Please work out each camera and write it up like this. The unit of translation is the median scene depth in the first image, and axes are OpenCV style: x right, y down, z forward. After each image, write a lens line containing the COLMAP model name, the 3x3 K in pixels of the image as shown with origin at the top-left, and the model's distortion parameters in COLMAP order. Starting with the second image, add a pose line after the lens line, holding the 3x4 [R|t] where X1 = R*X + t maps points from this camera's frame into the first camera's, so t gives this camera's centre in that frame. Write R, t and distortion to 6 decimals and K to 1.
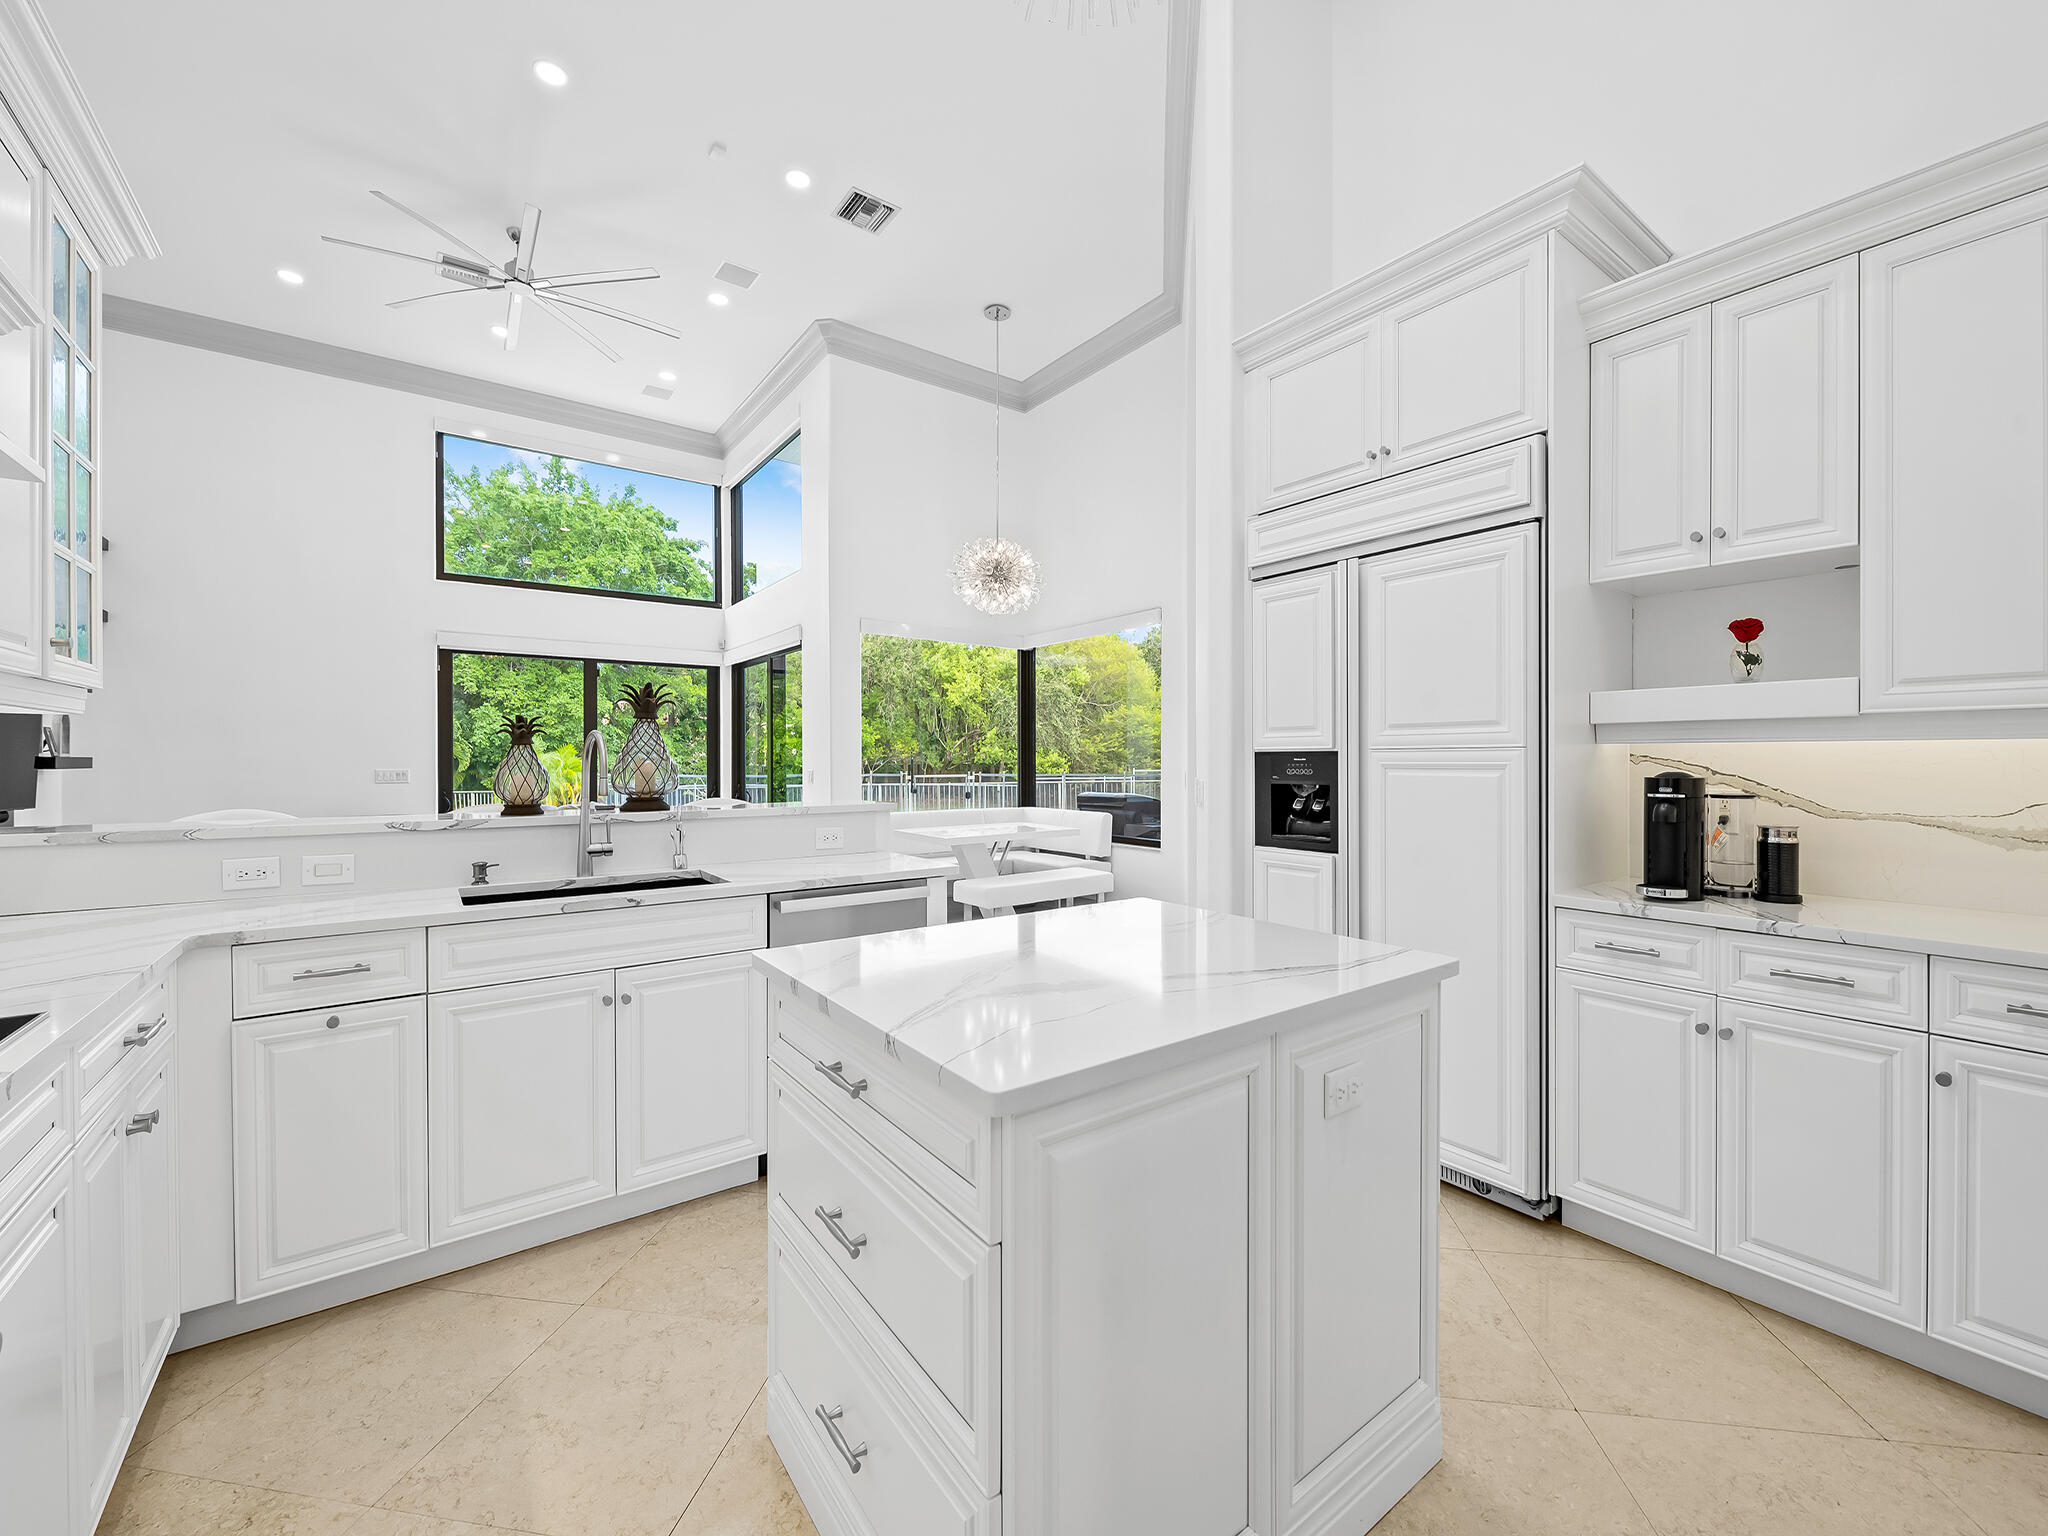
lens RADIAL K [[862.1, 0, 1017.4], [0, 862.1, 759.4], [0, 0, 1]] dist [0.001202, -0.003508]
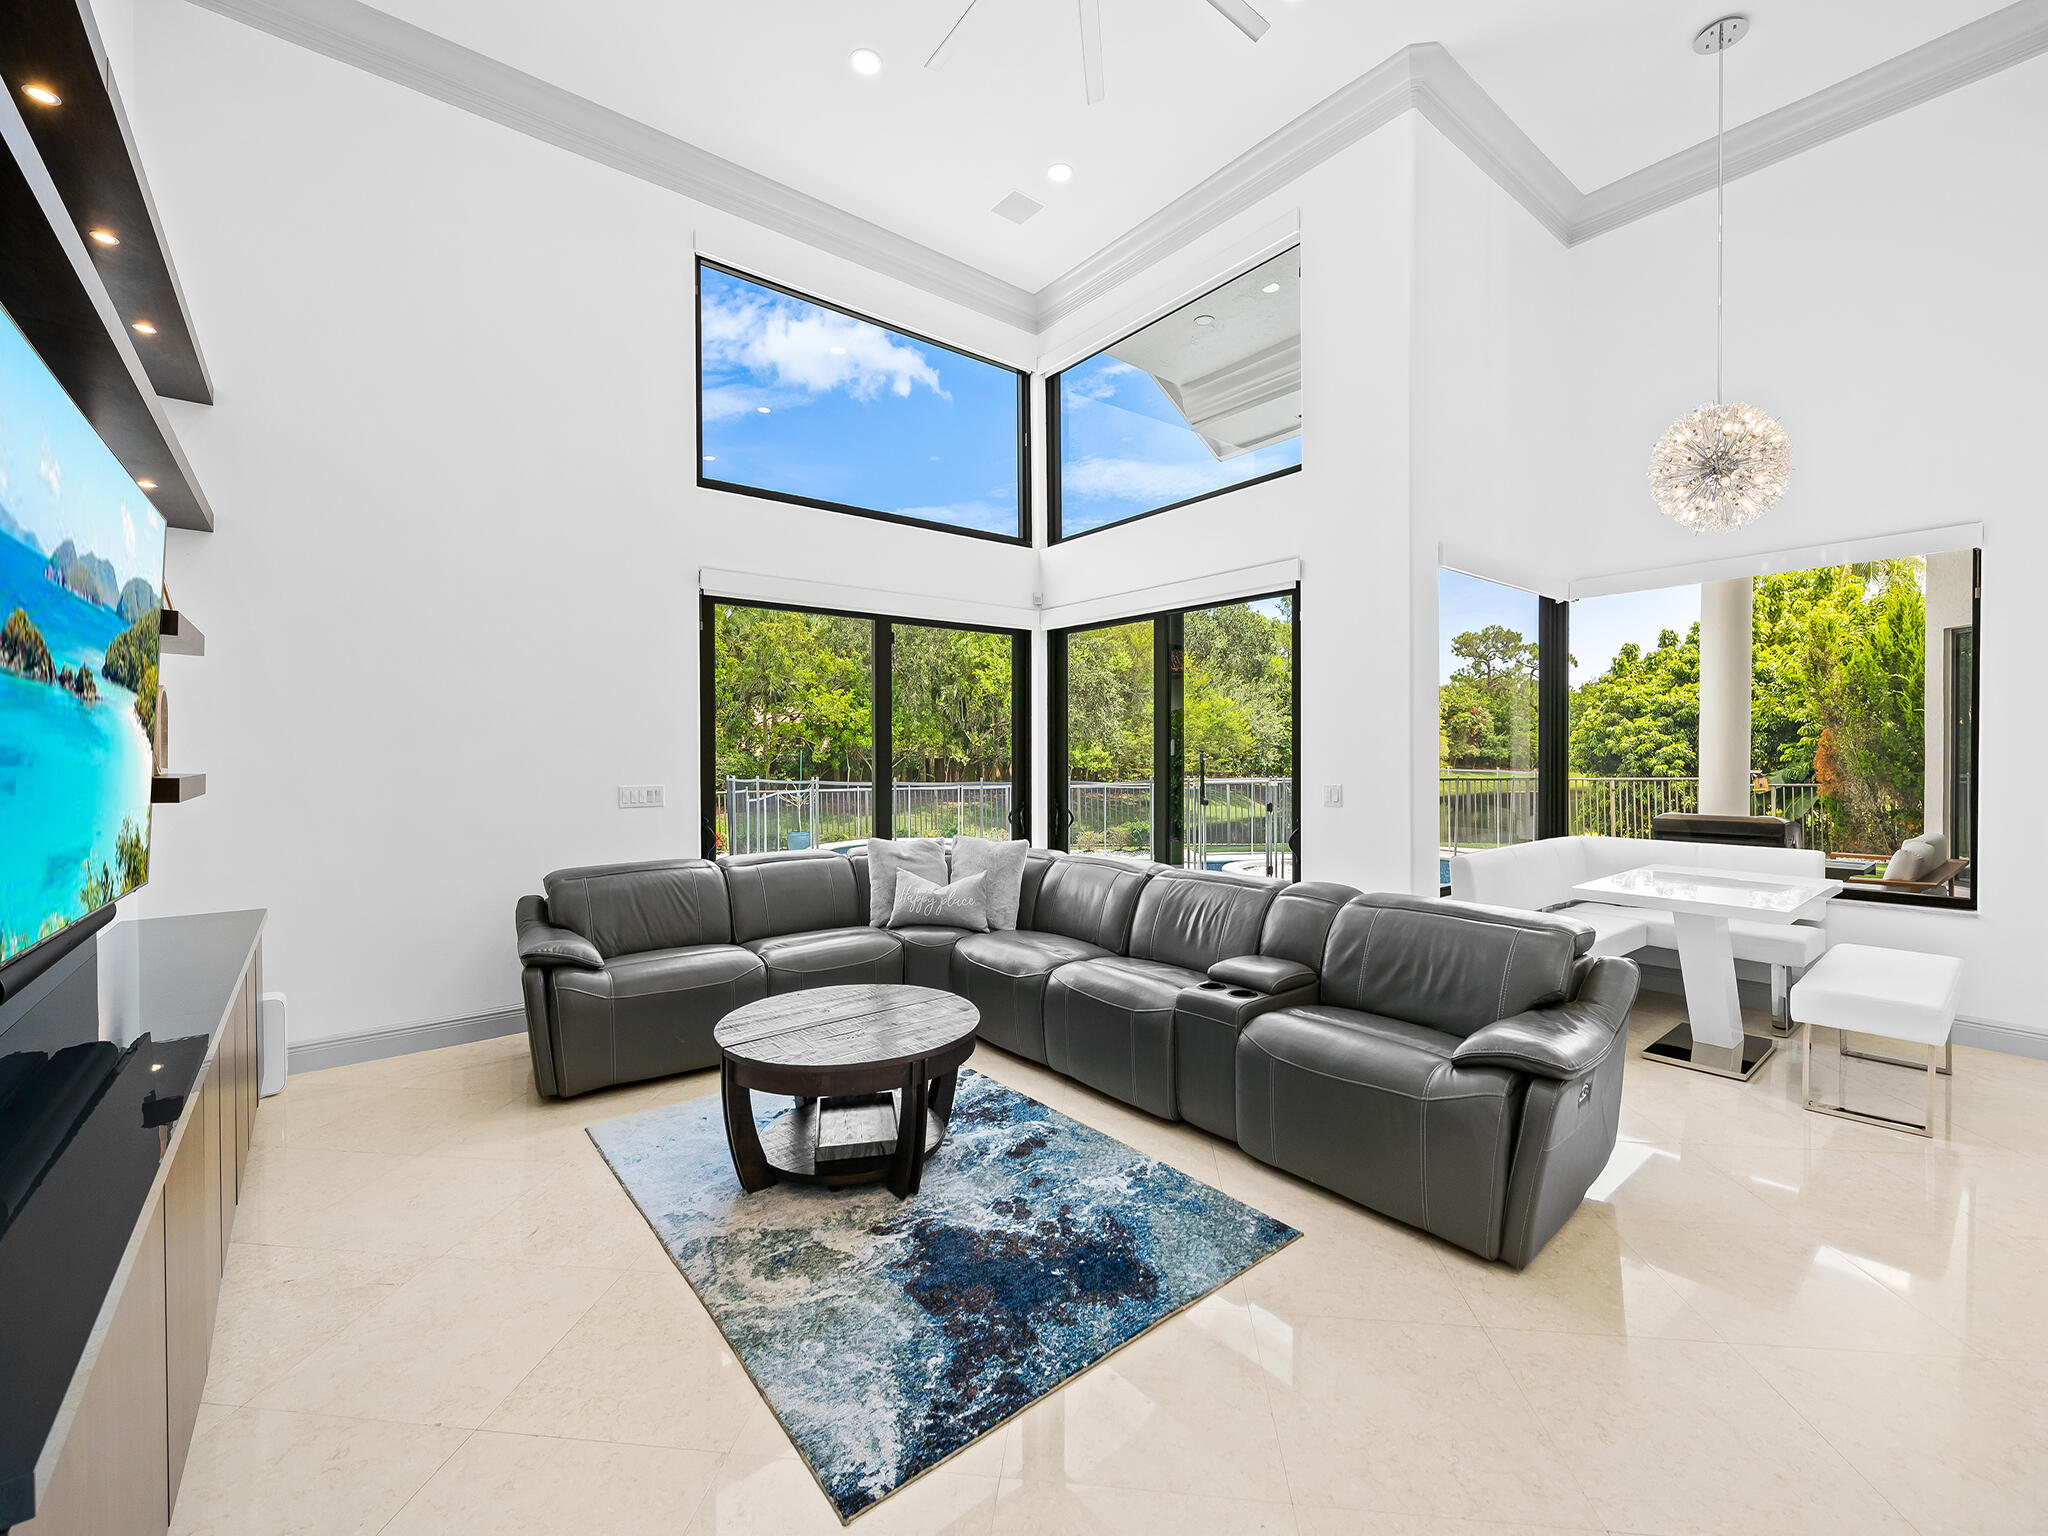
lens RADIAL K [[862.1, 0, 1009.5], [0, 862.1, 761.8], [0, 0, 1]] dist [0.001202, -0.003508]
pose [[0.999430, -0.001629, 0.033730, -0.096752], [0.001163, 0.999904, 0.013815, -0.002840], [-0.033749, -0.013768, 0.999336, 0.073245]]
